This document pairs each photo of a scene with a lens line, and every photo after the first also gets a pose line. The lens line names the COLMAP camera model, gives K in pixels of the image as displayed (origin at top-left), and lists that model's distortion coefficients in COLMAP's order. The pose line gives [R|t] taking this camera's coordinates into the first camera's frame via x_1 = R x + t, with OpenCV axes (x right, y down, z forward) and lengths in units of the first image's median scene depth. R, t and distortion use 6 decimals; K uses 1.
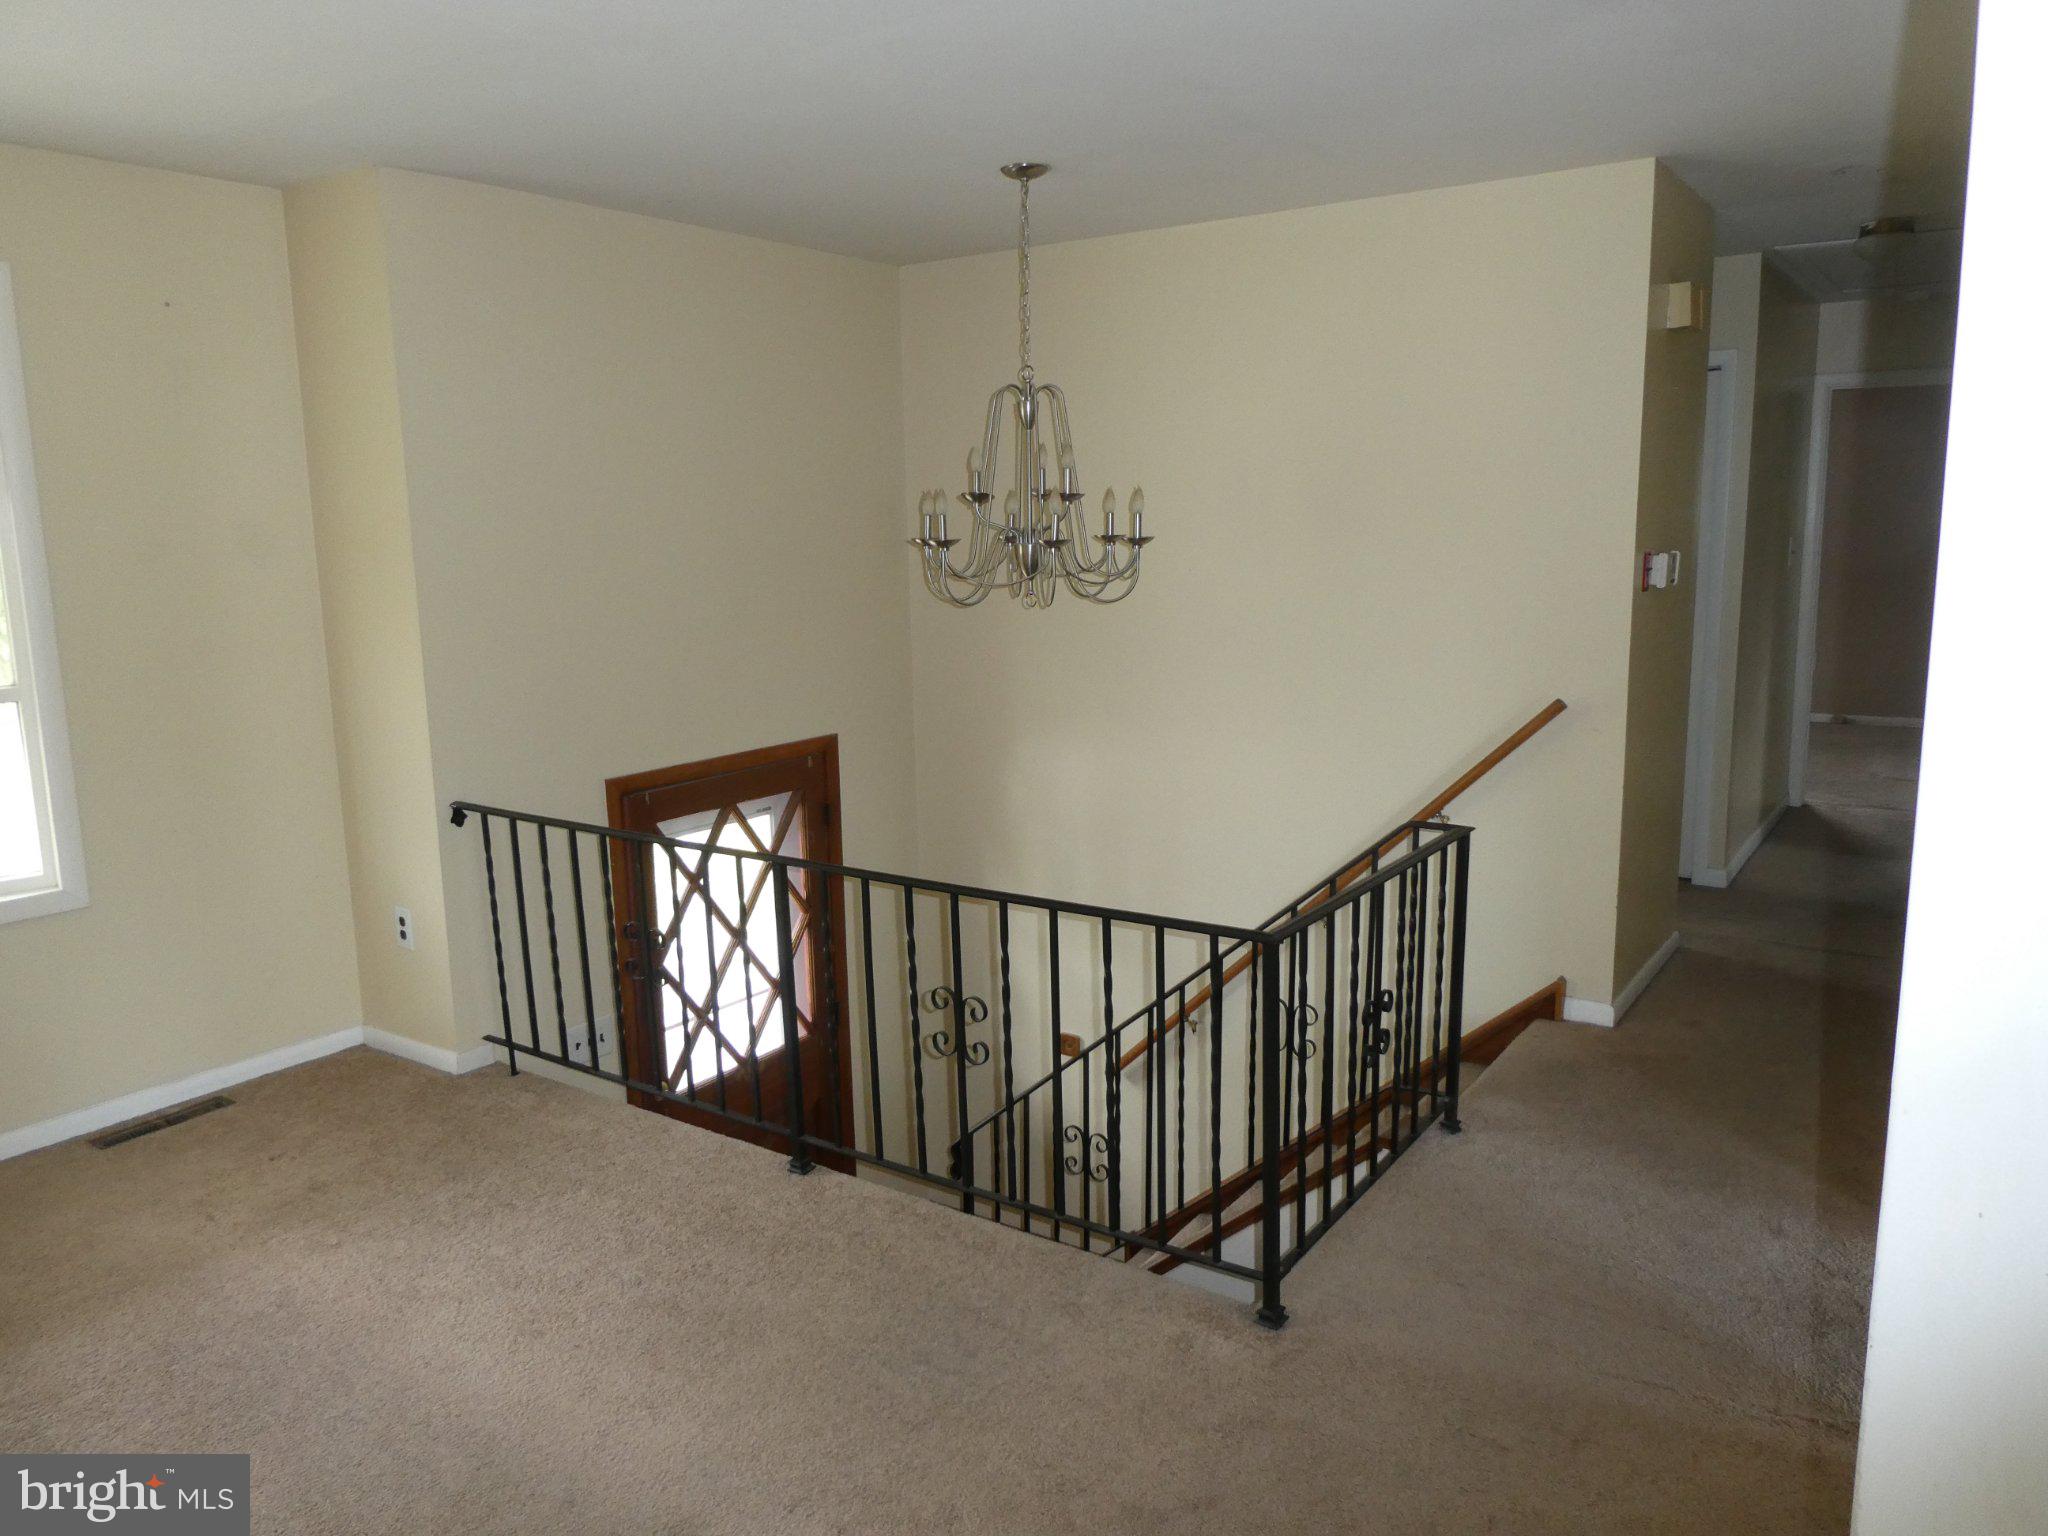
lens RADIAL K [[1436.3, 0, 1023.5], [0, 1436.3, 779.1], [0, 0, 1]] dist [-0.005223, 0.000192]
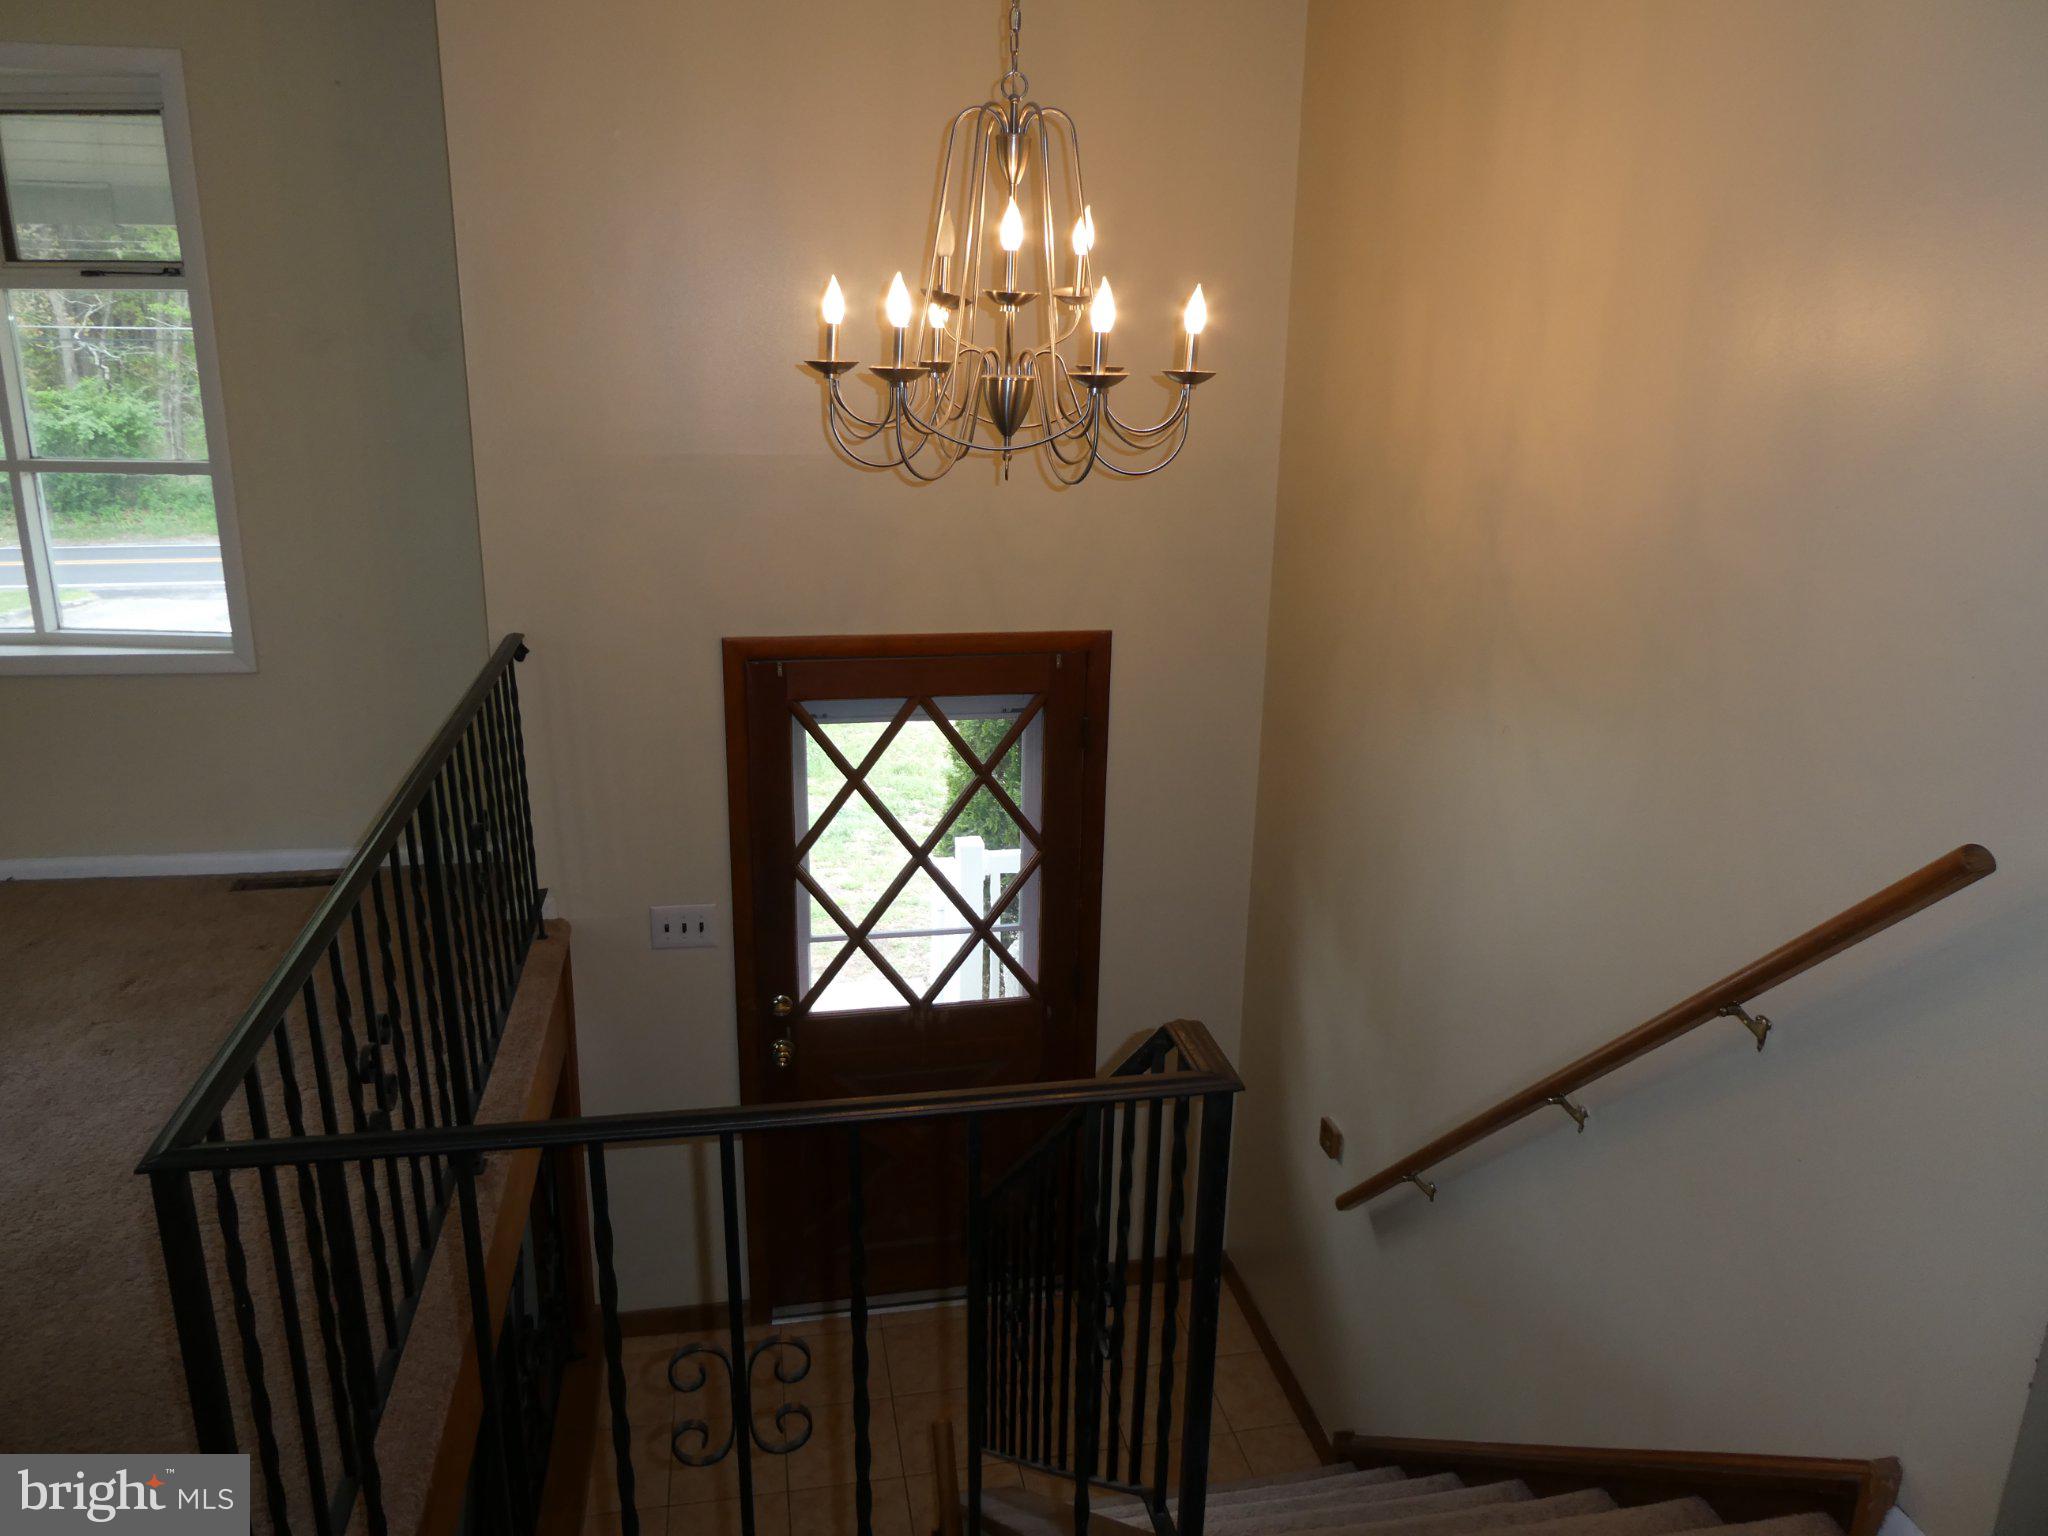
lens RADIAL K [[1446.3, 0, 1024.0], [0, 1446.3, 768.0], [0, 0, 1]] dist [-0.005819, -0.001526]
pose [[0.715870, 0.229363, -0.659487, 0.458694], [-0.158547, 0.973232, 0.166379, -0.104728], [0.679995, -0.014546, 0.733073, 0.541939]]
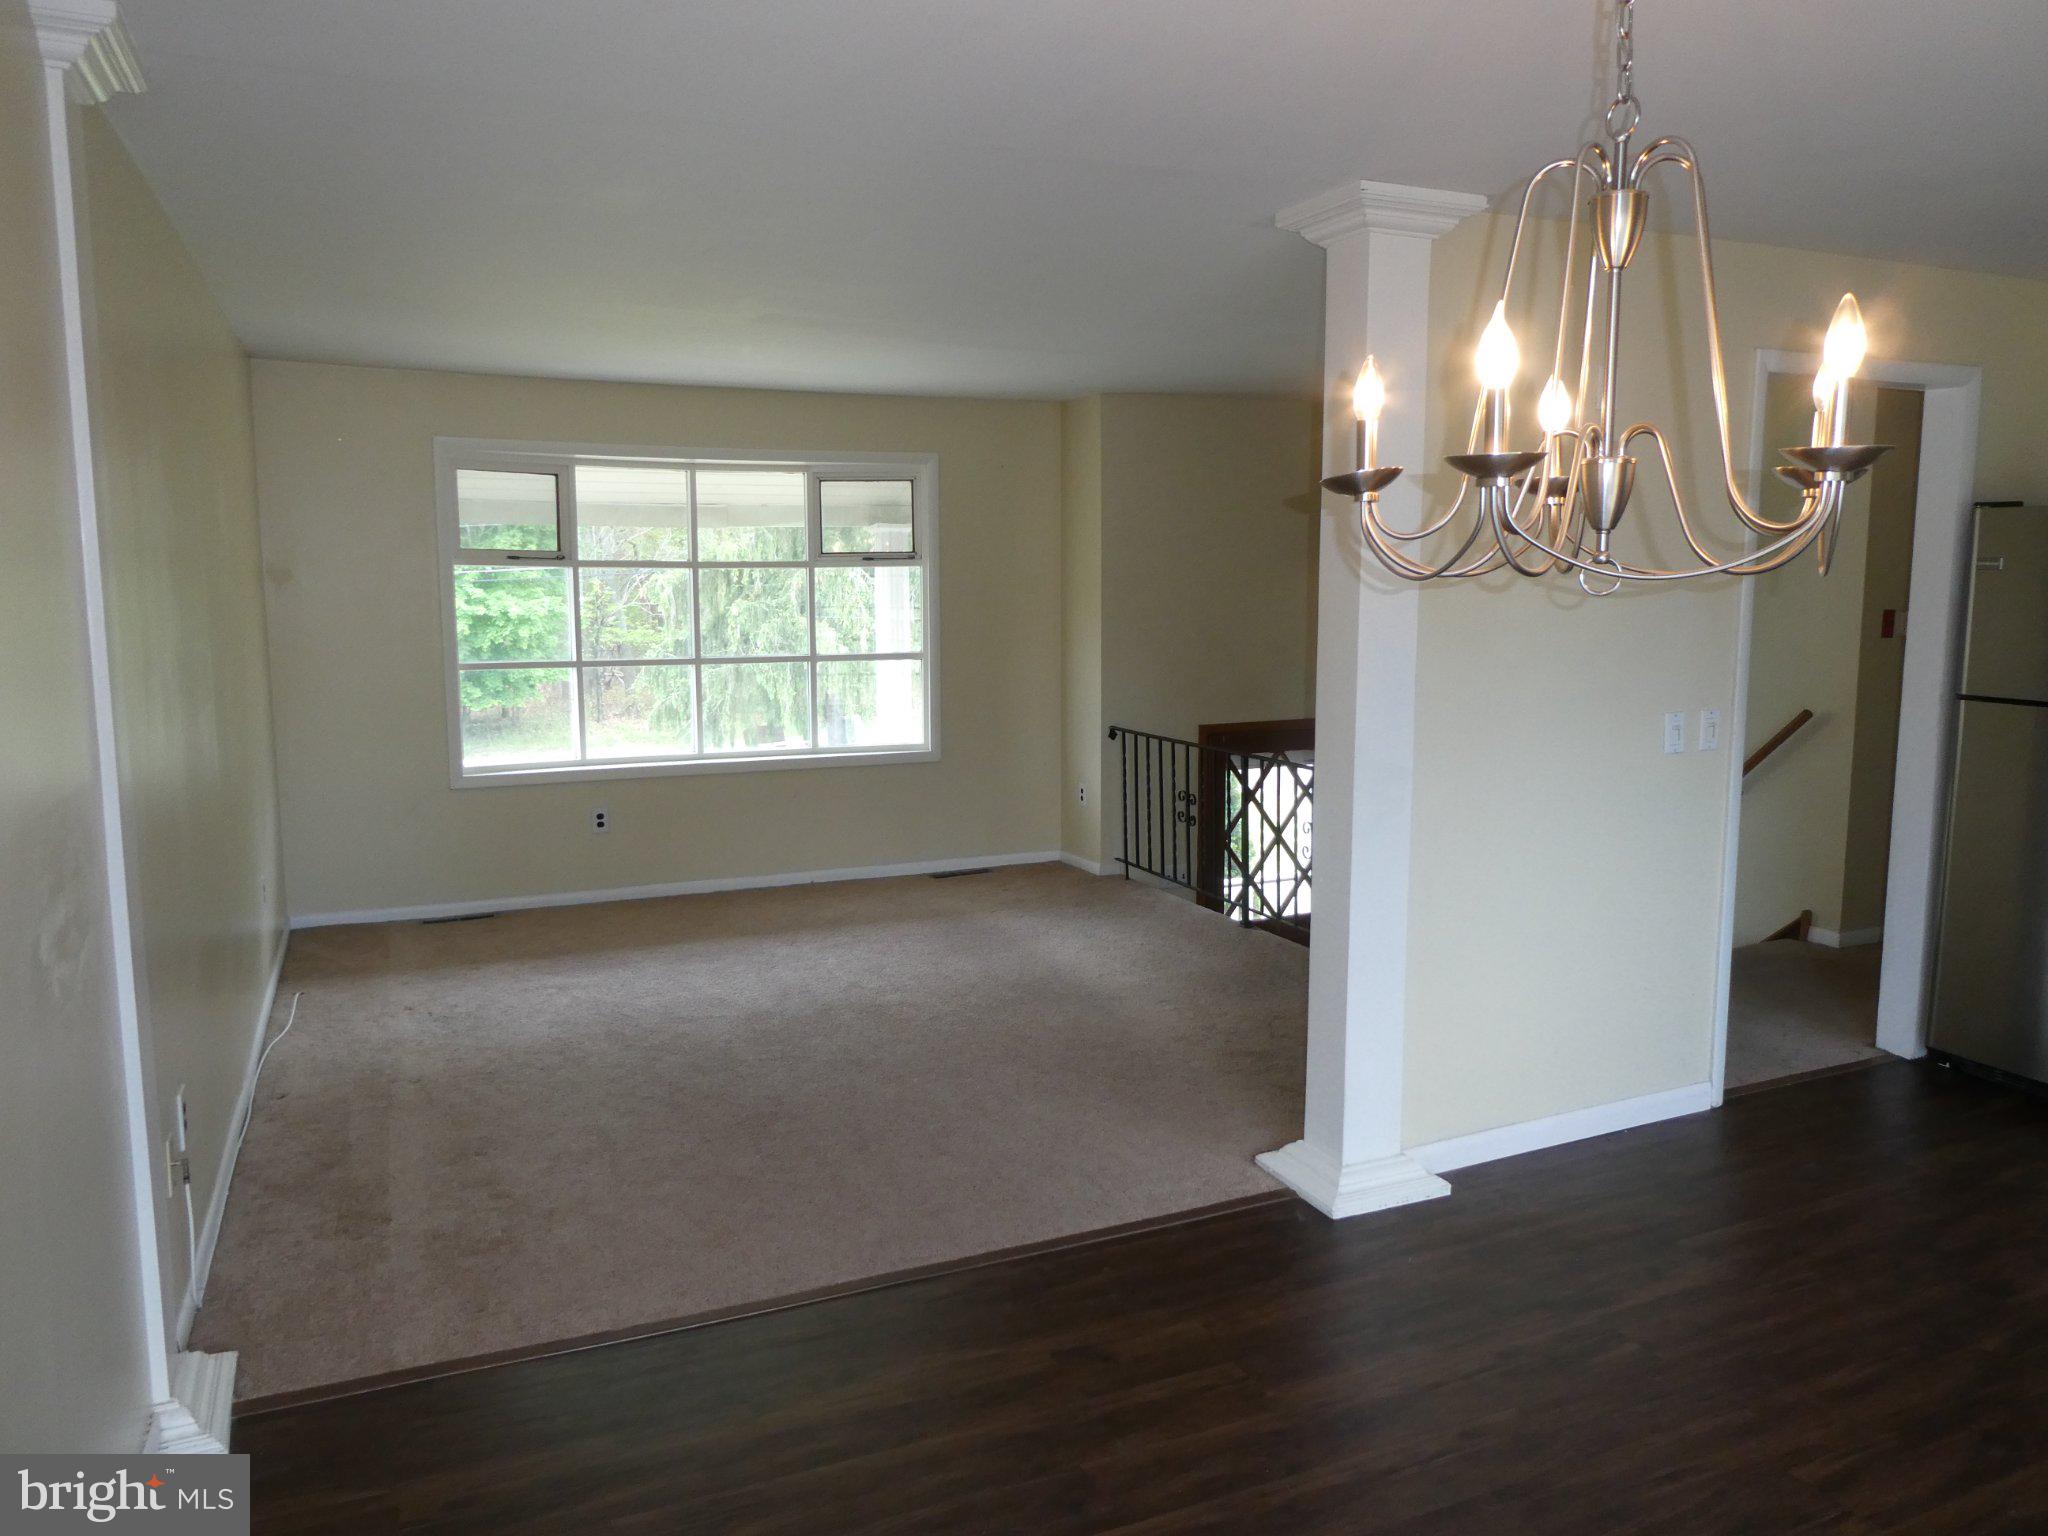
lens RADIAL K [[1435.2, 0, 1020.4], [0, 1435.2, 765.4], [0, 0, 1]] dist [-0.021643, -0.003217]
pose [[0.854831, 0.077150, -0.513140, 0.448981], [-0.099461, 0.994911, -0.016107, 0.106646], [0.509286, 0.064806, 0.858154, -0.630996]]
